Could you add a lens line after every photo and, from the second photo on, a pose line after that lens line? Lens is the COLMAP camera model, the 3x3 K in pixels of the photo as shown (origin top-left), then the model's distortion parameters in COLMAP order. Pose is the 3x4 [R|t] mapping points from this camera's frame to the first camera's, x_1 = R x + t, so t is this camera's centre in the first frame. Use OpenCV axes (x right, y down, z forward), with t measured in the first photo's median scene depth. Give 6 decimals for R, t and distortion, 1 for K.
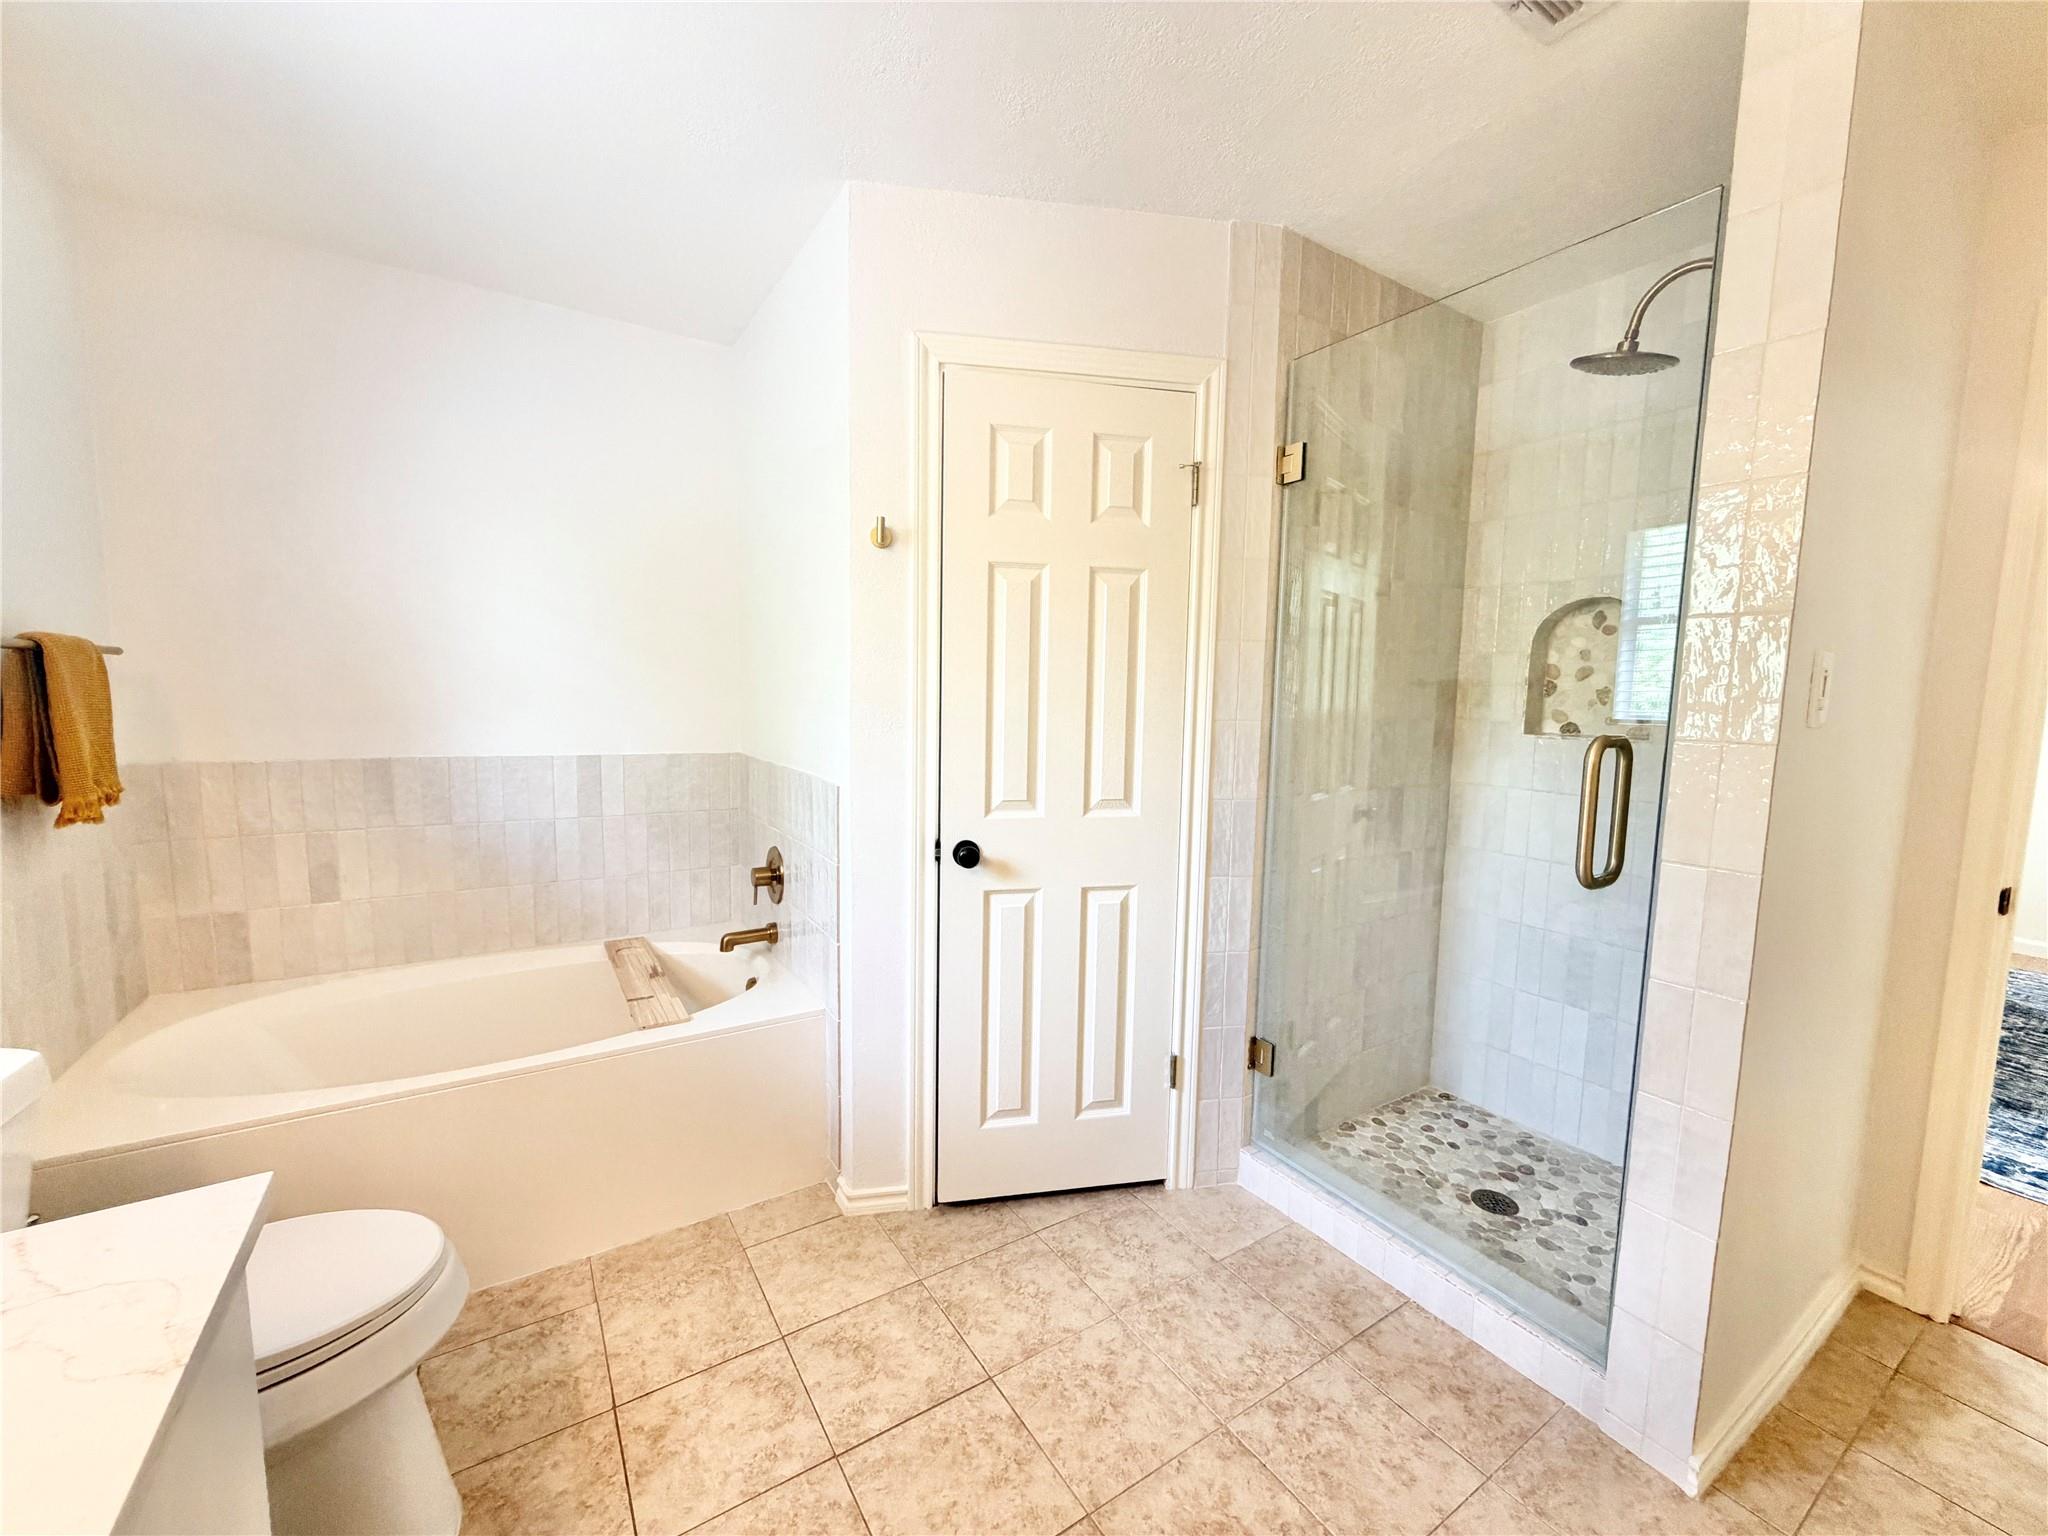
lens RADIAL K [[817.5, 0, 1019.9], [0, 817.5, 774.0], [0, 0, 1]] dist [0.006390, -0.001502]
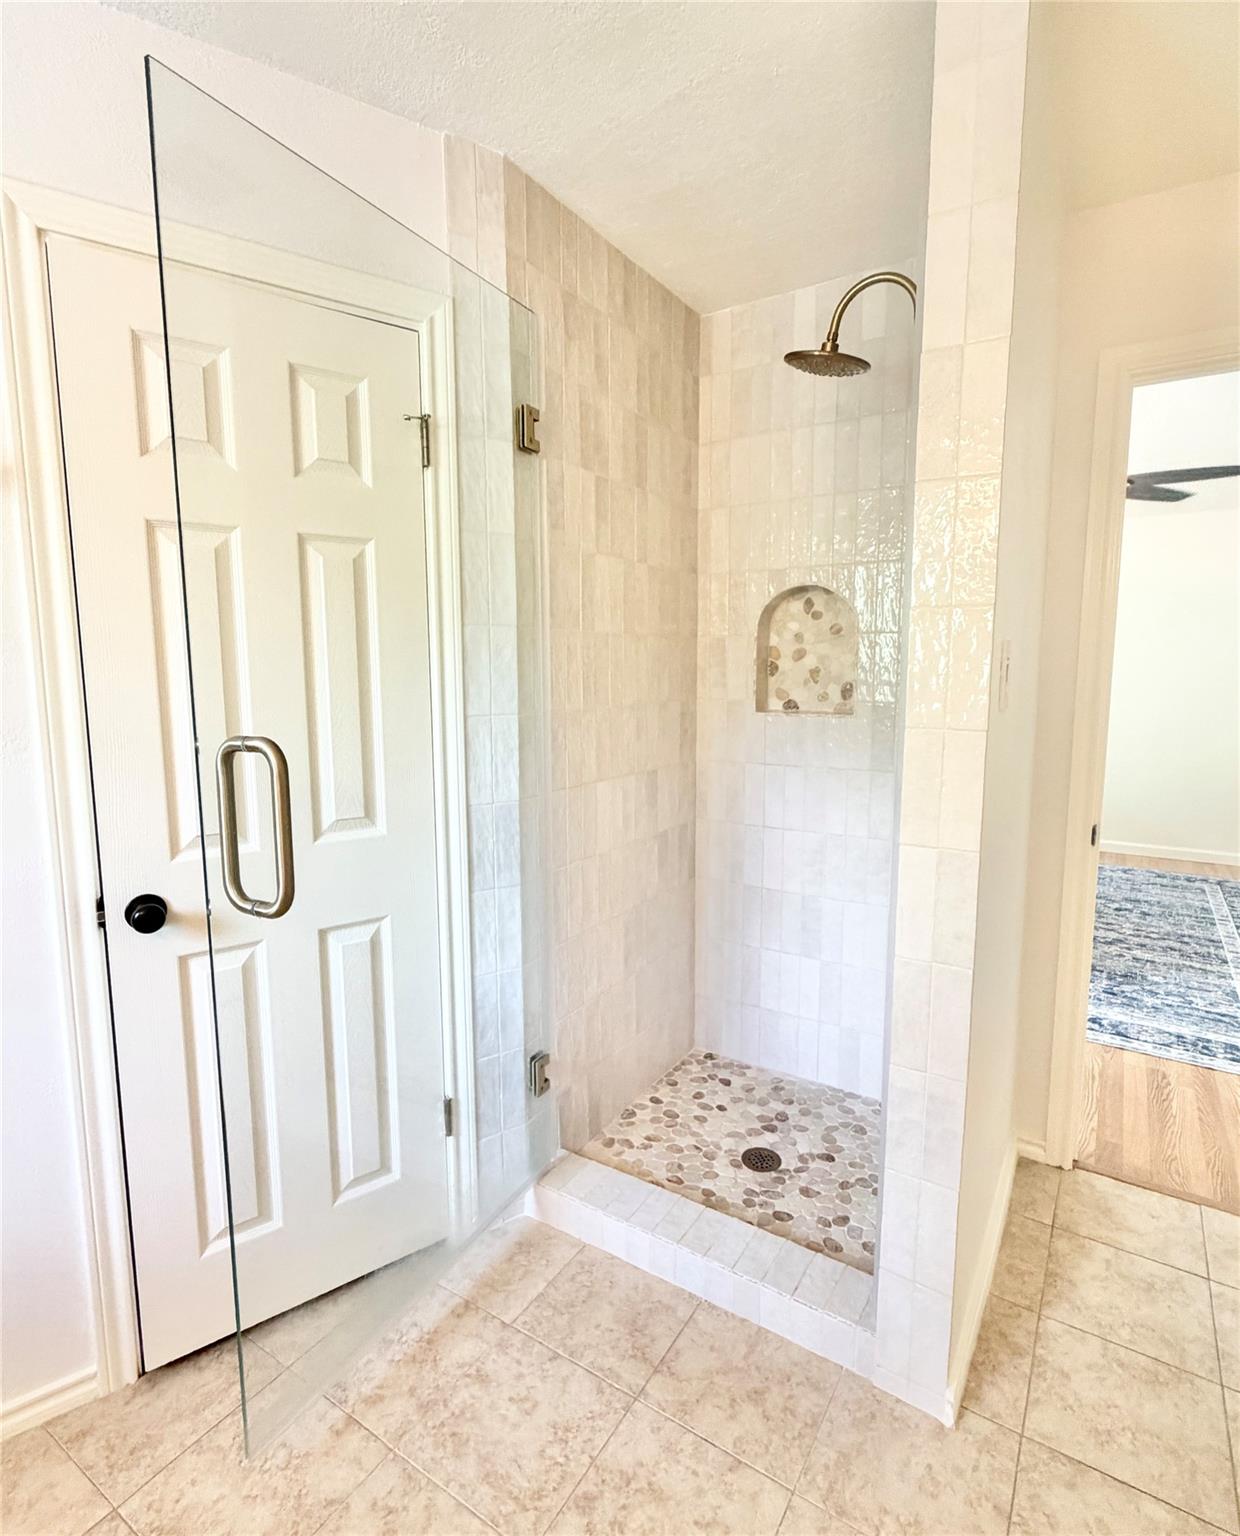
lens RADIAL K [[774.1, 0, 626.1], [0, 774.1, 764.7], [0, 0, 1]] dist [0.006224, -0.000438]
pose [[0.911050, -0.071893, 0.405980, 0.053959], [0.060405, 0.997329, 0.041059, -0.038585], [-0.407847, -0.012883, 0.912959, 0.173448]]
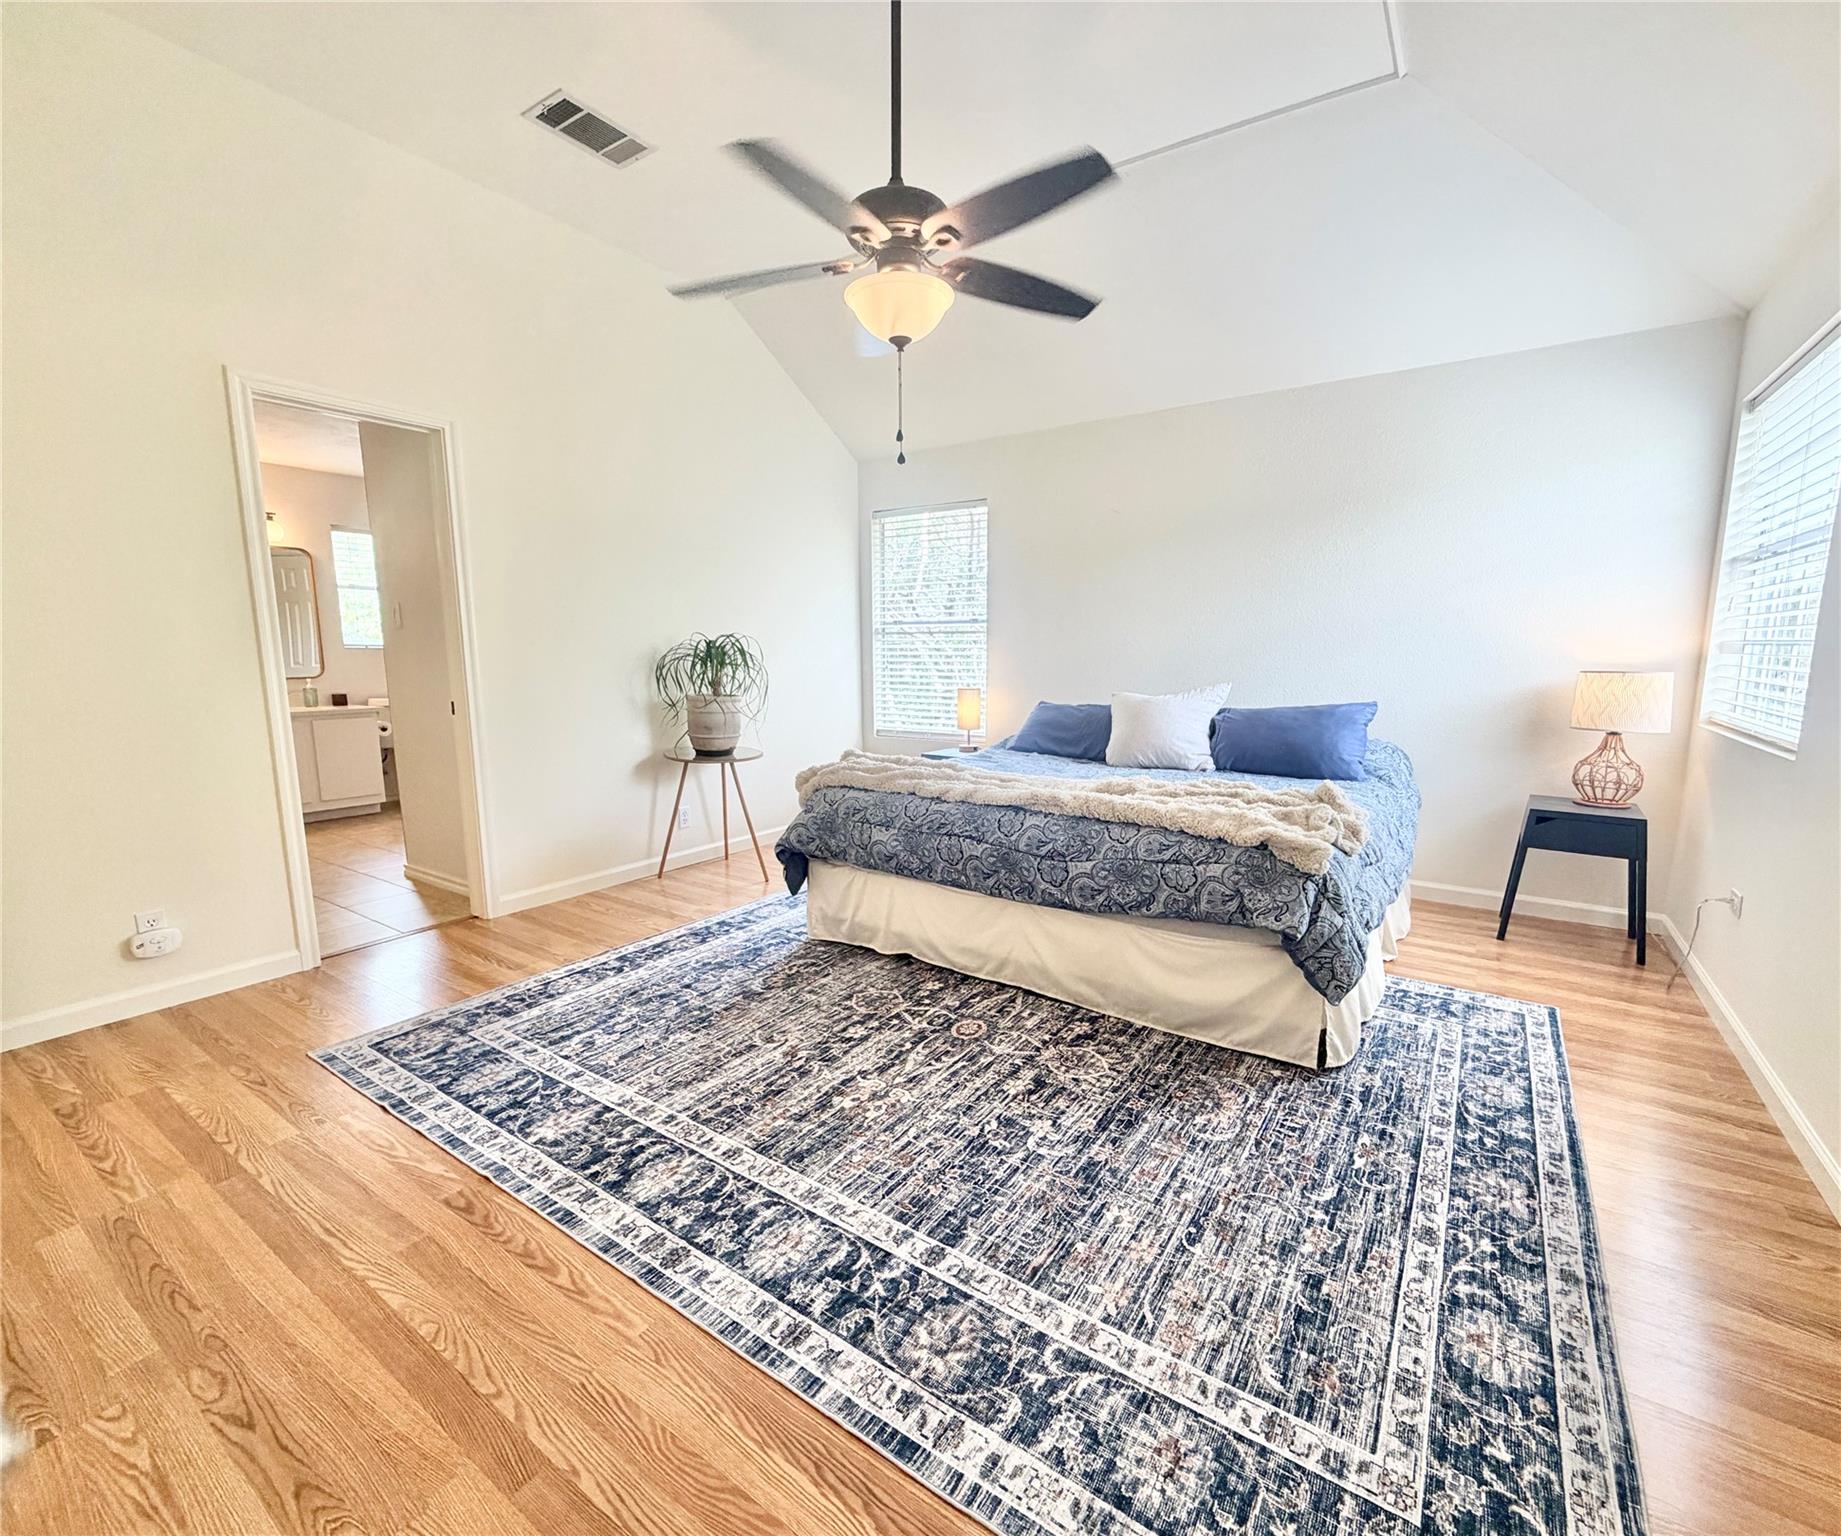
lens RADIAL K [[815.1, 0, 923.3], [0, 815.1, 774.4], [0, 0, 1]] dist [0.001945, -0.000828]
pose [[0.386214, 0.123310, -0.914130, 3.100361], [-0.083526, 0.991628, 0.098475, 0.022700], [0.918620, 0.038321, 0.393280, 1.113610]]
